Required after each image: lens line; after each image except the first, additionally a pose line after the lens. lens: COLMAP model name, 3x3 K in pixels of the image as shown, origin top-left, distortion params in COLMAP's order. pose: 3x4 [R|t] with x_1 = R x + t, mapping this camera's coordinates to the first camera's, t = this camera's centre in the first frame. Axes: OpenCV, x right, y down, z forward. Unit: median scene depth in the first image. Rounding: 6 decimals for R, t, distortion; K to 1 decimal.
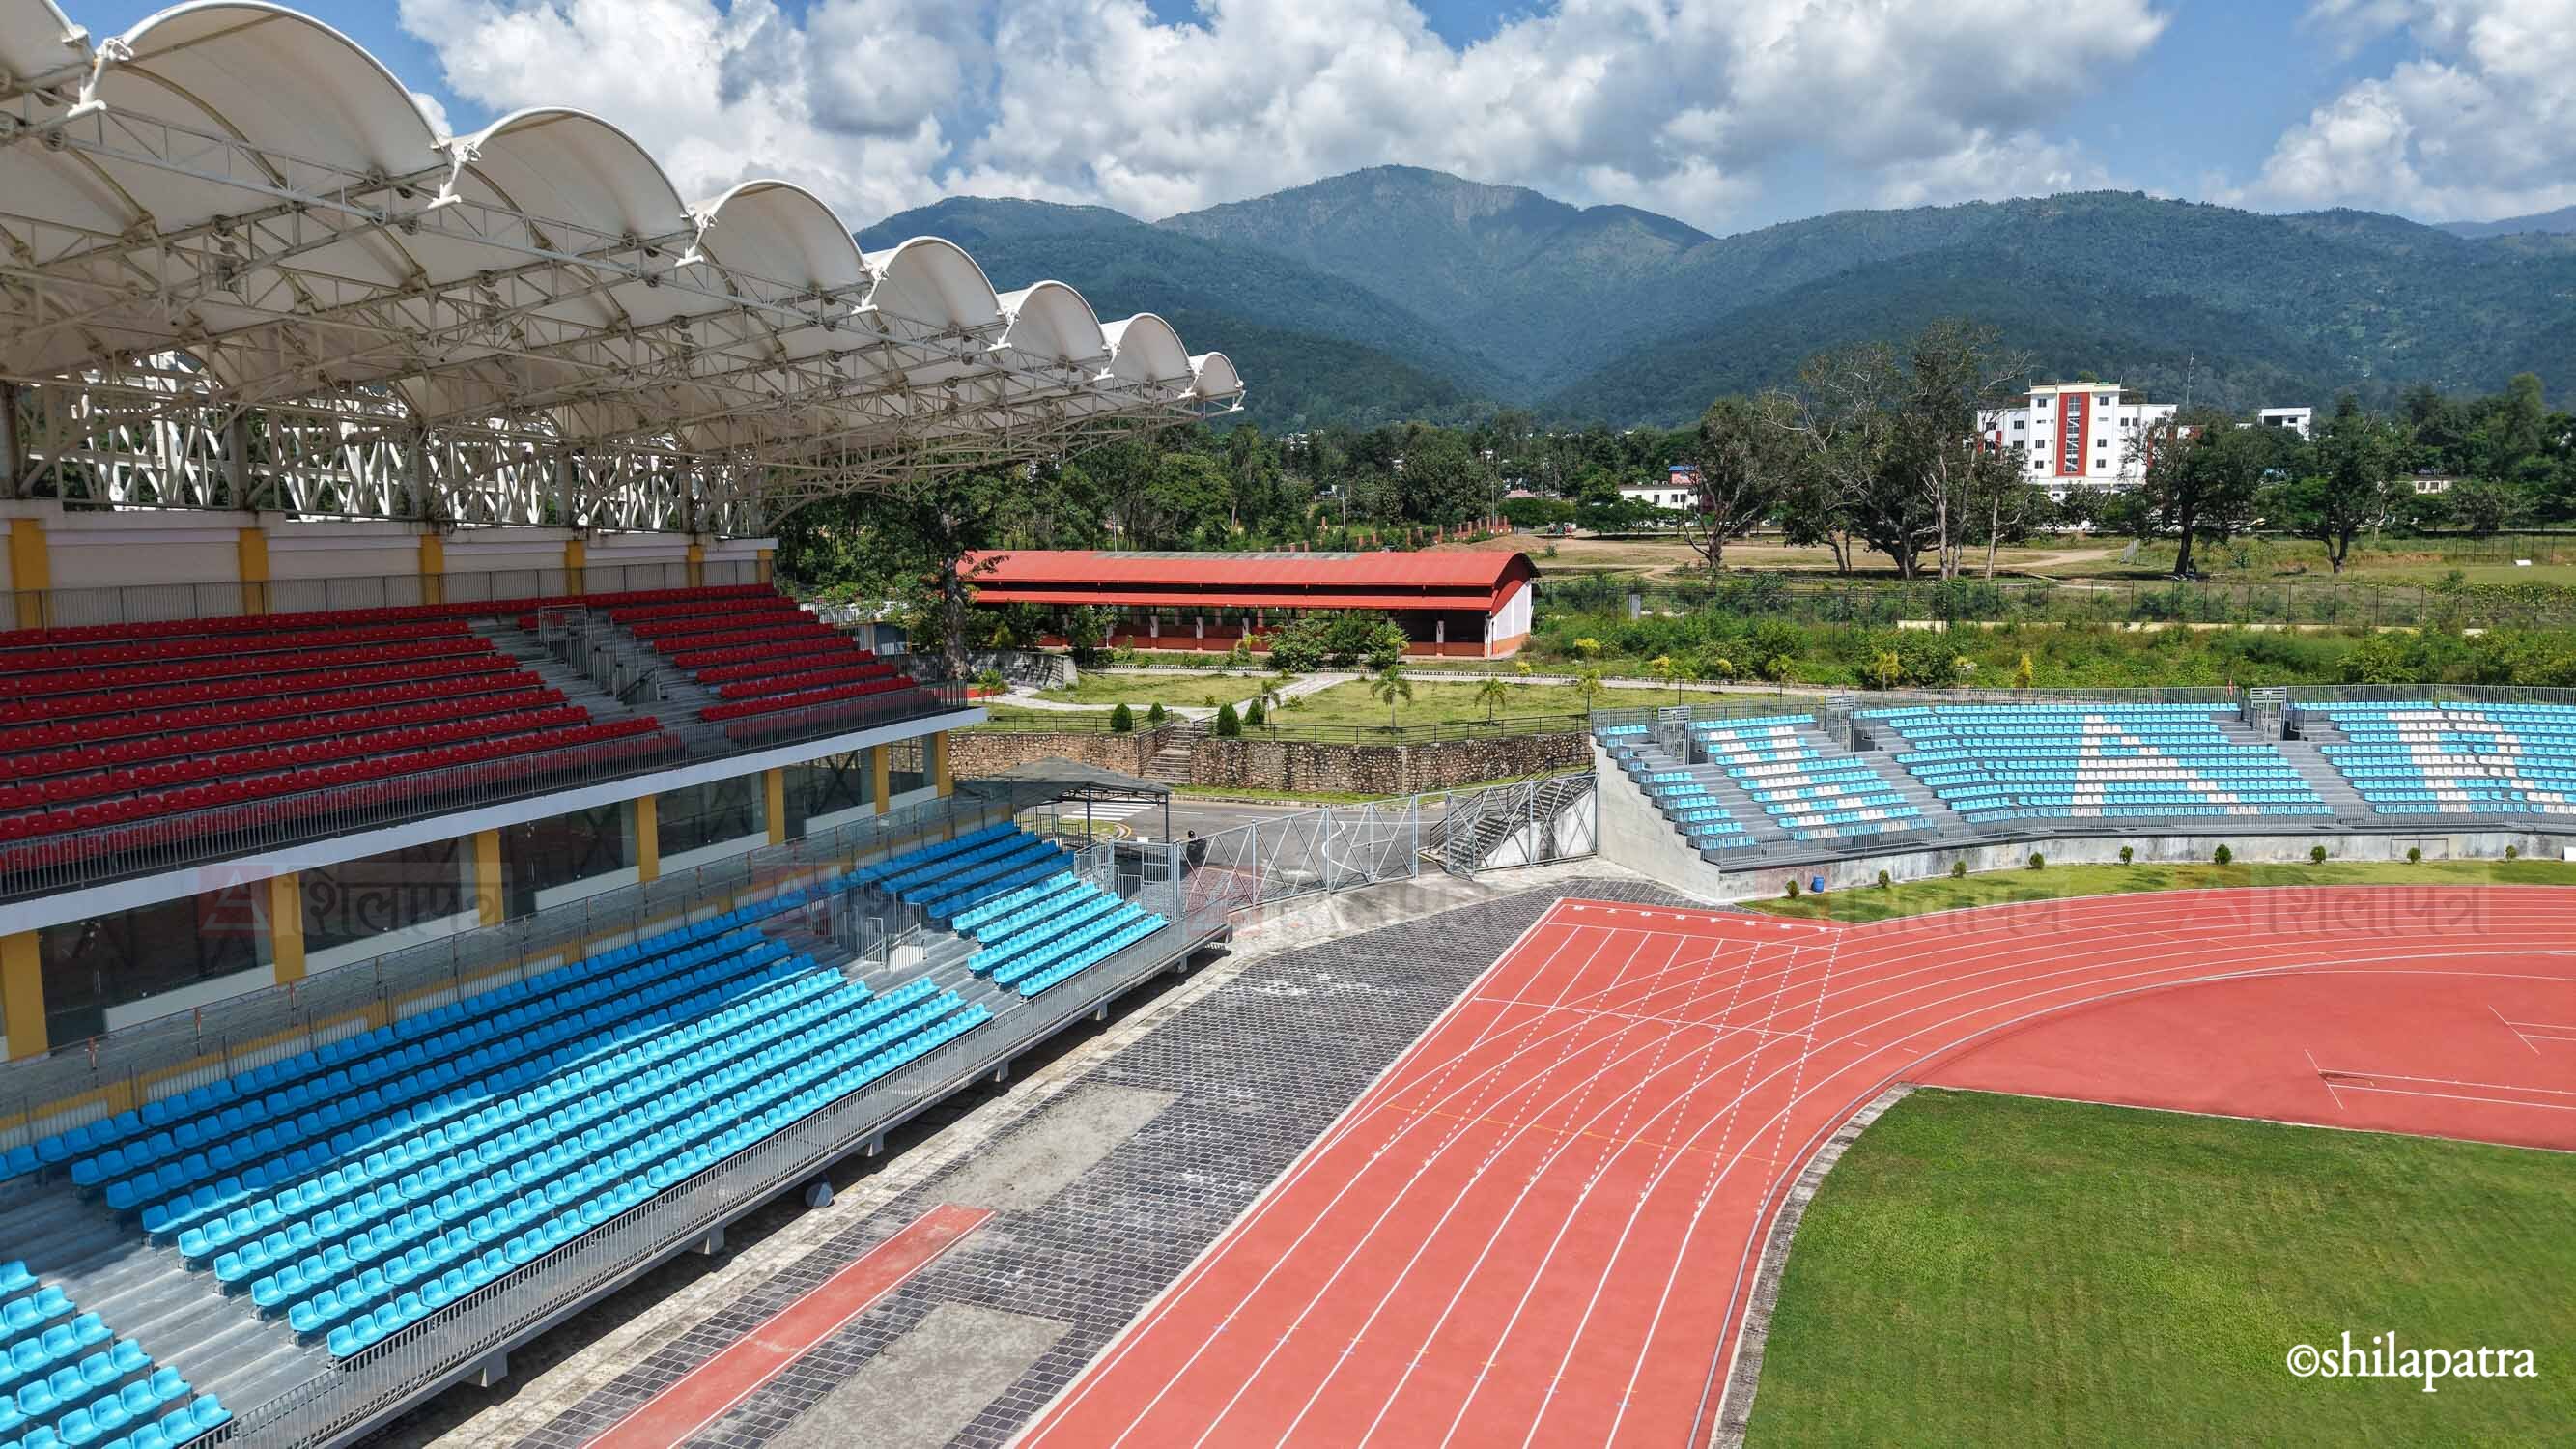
lens RADIAL K [[1768.3, 0, 1288.0], [0, 1768.3, 724.5], [0, 0, 1]] dist [-0.001153, 0.006522]
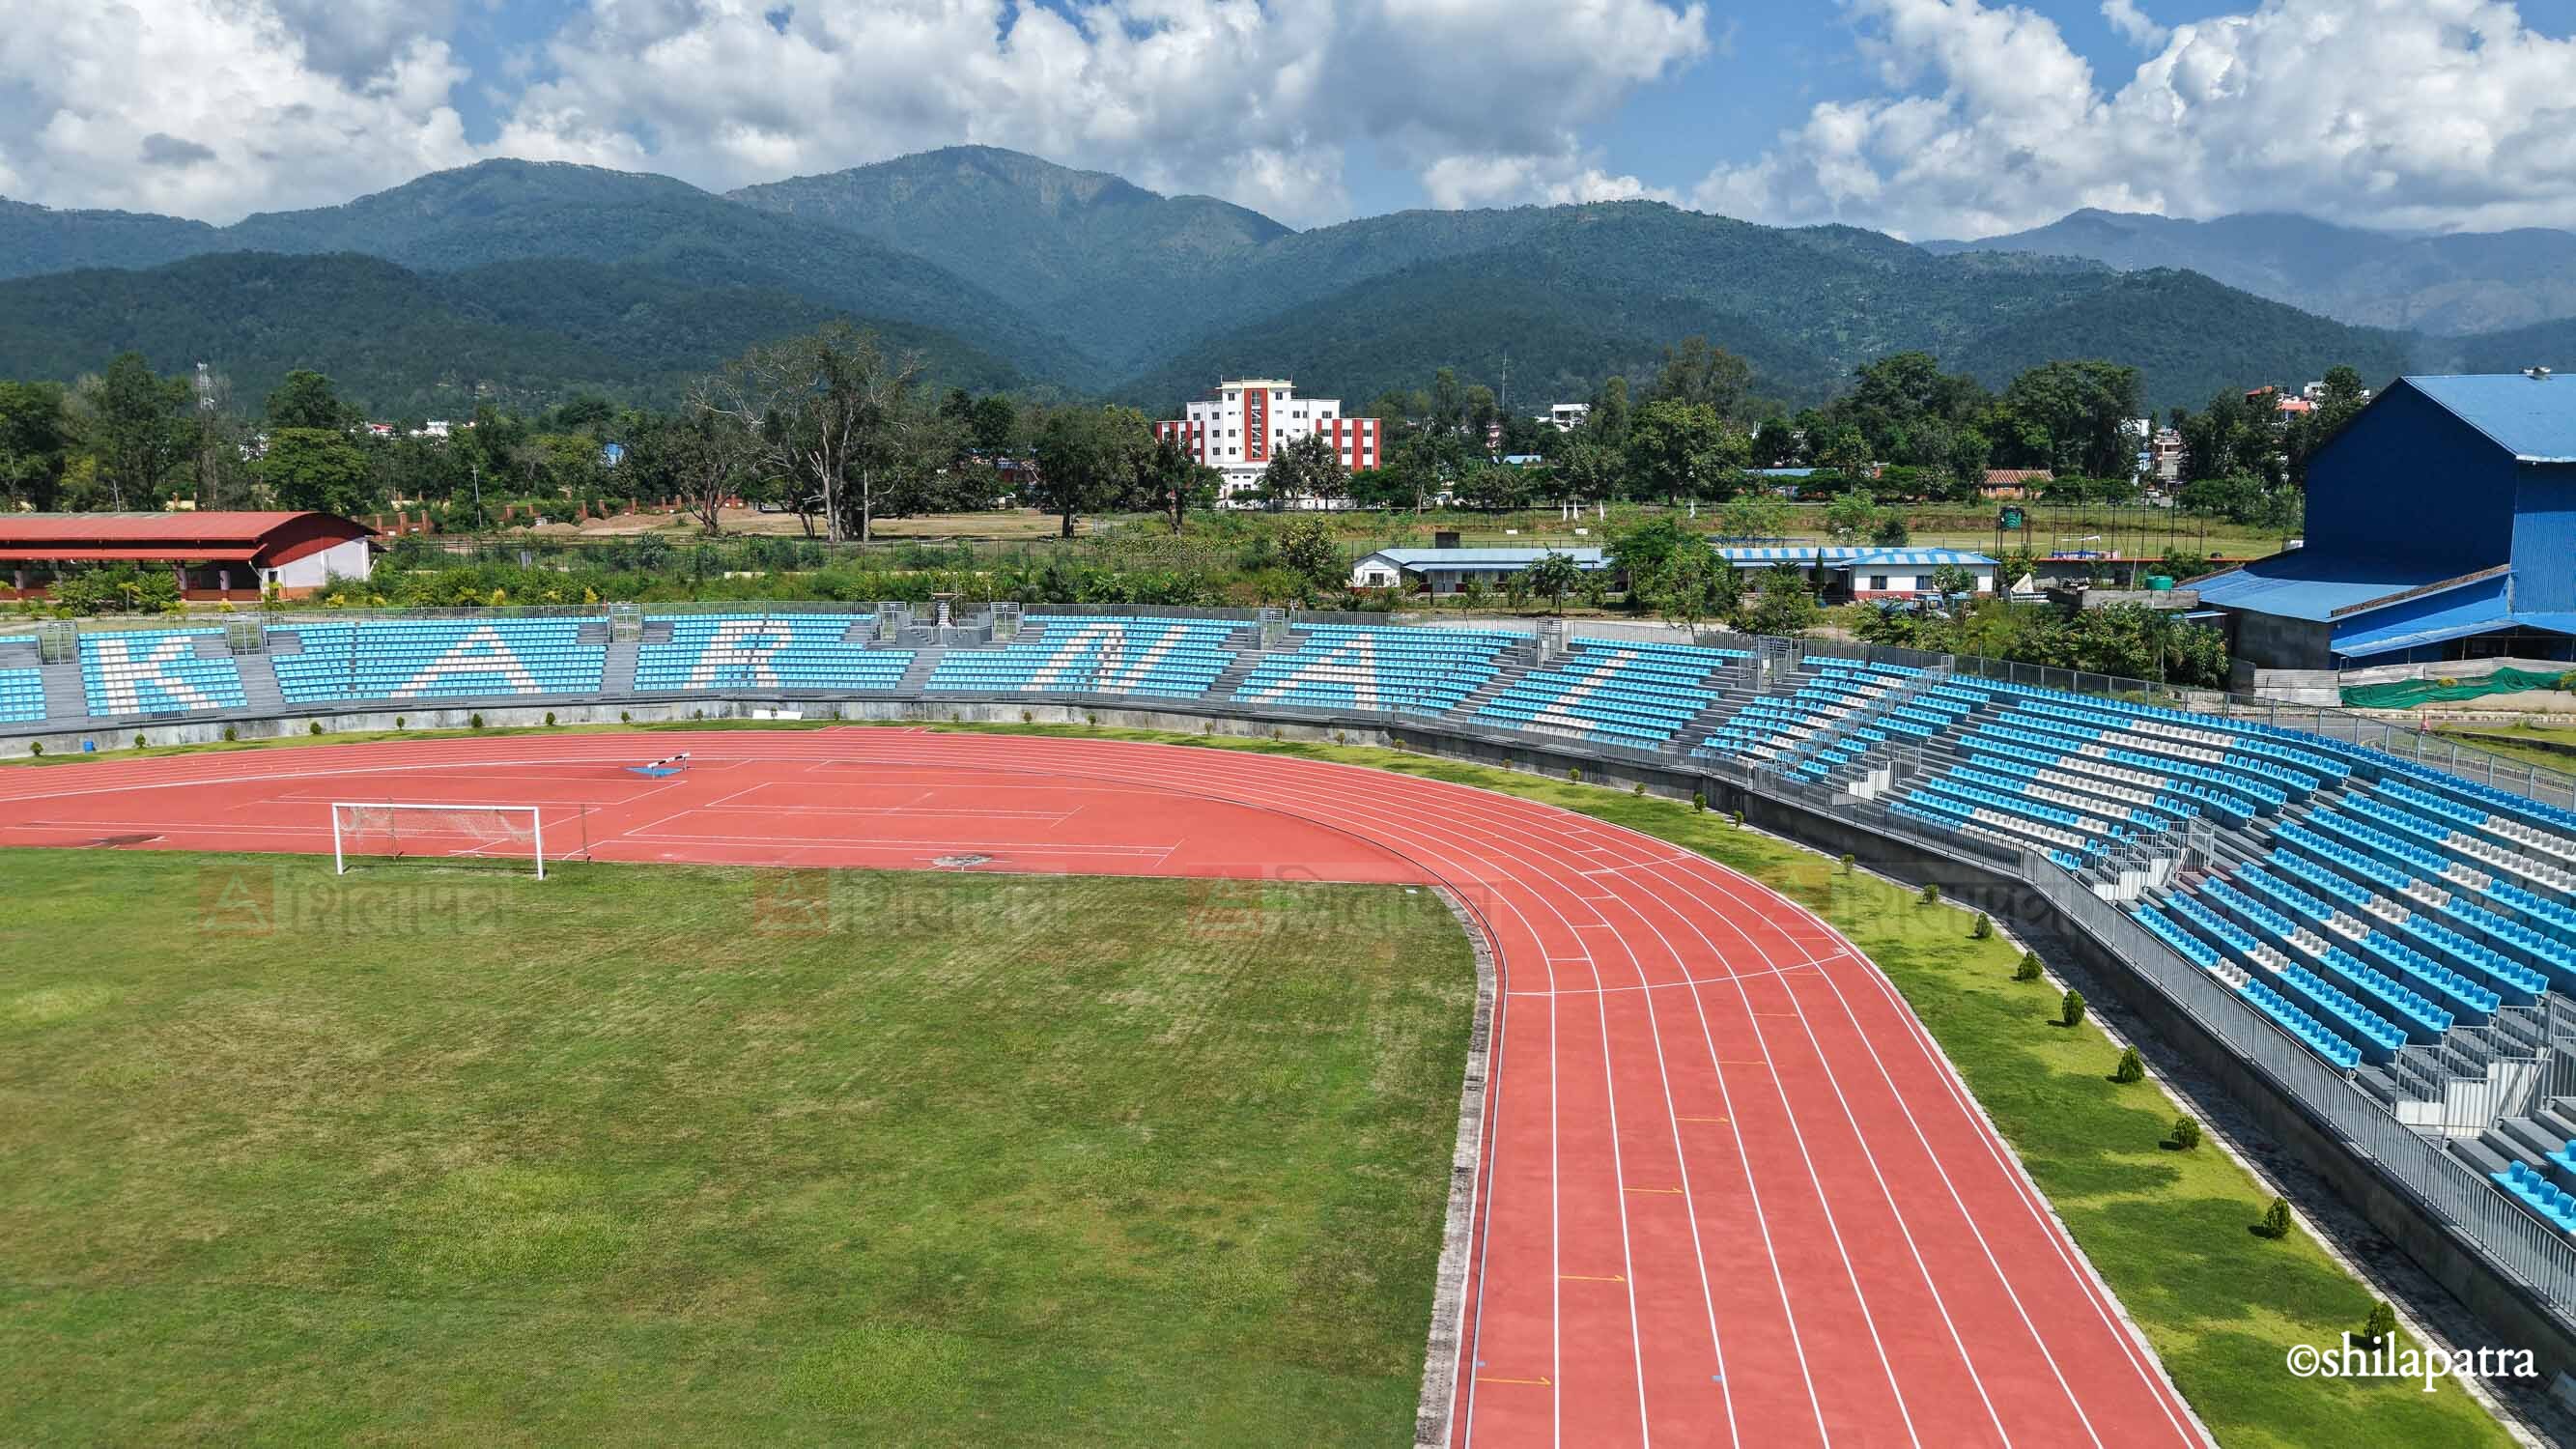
lens RADIAL K [[1747.8, 0, 1288.0], [0, 1747.8, 724.5], [0, 0, 1]] dist [0.058678, -0.053529]
pose [[0.976356, -0.024040, 0.214827, 0.573949], [0.021882, 0.999683, 0.012419, 0.049010], [-0.215058, -0.007424, 0.976573, -0.334131]]
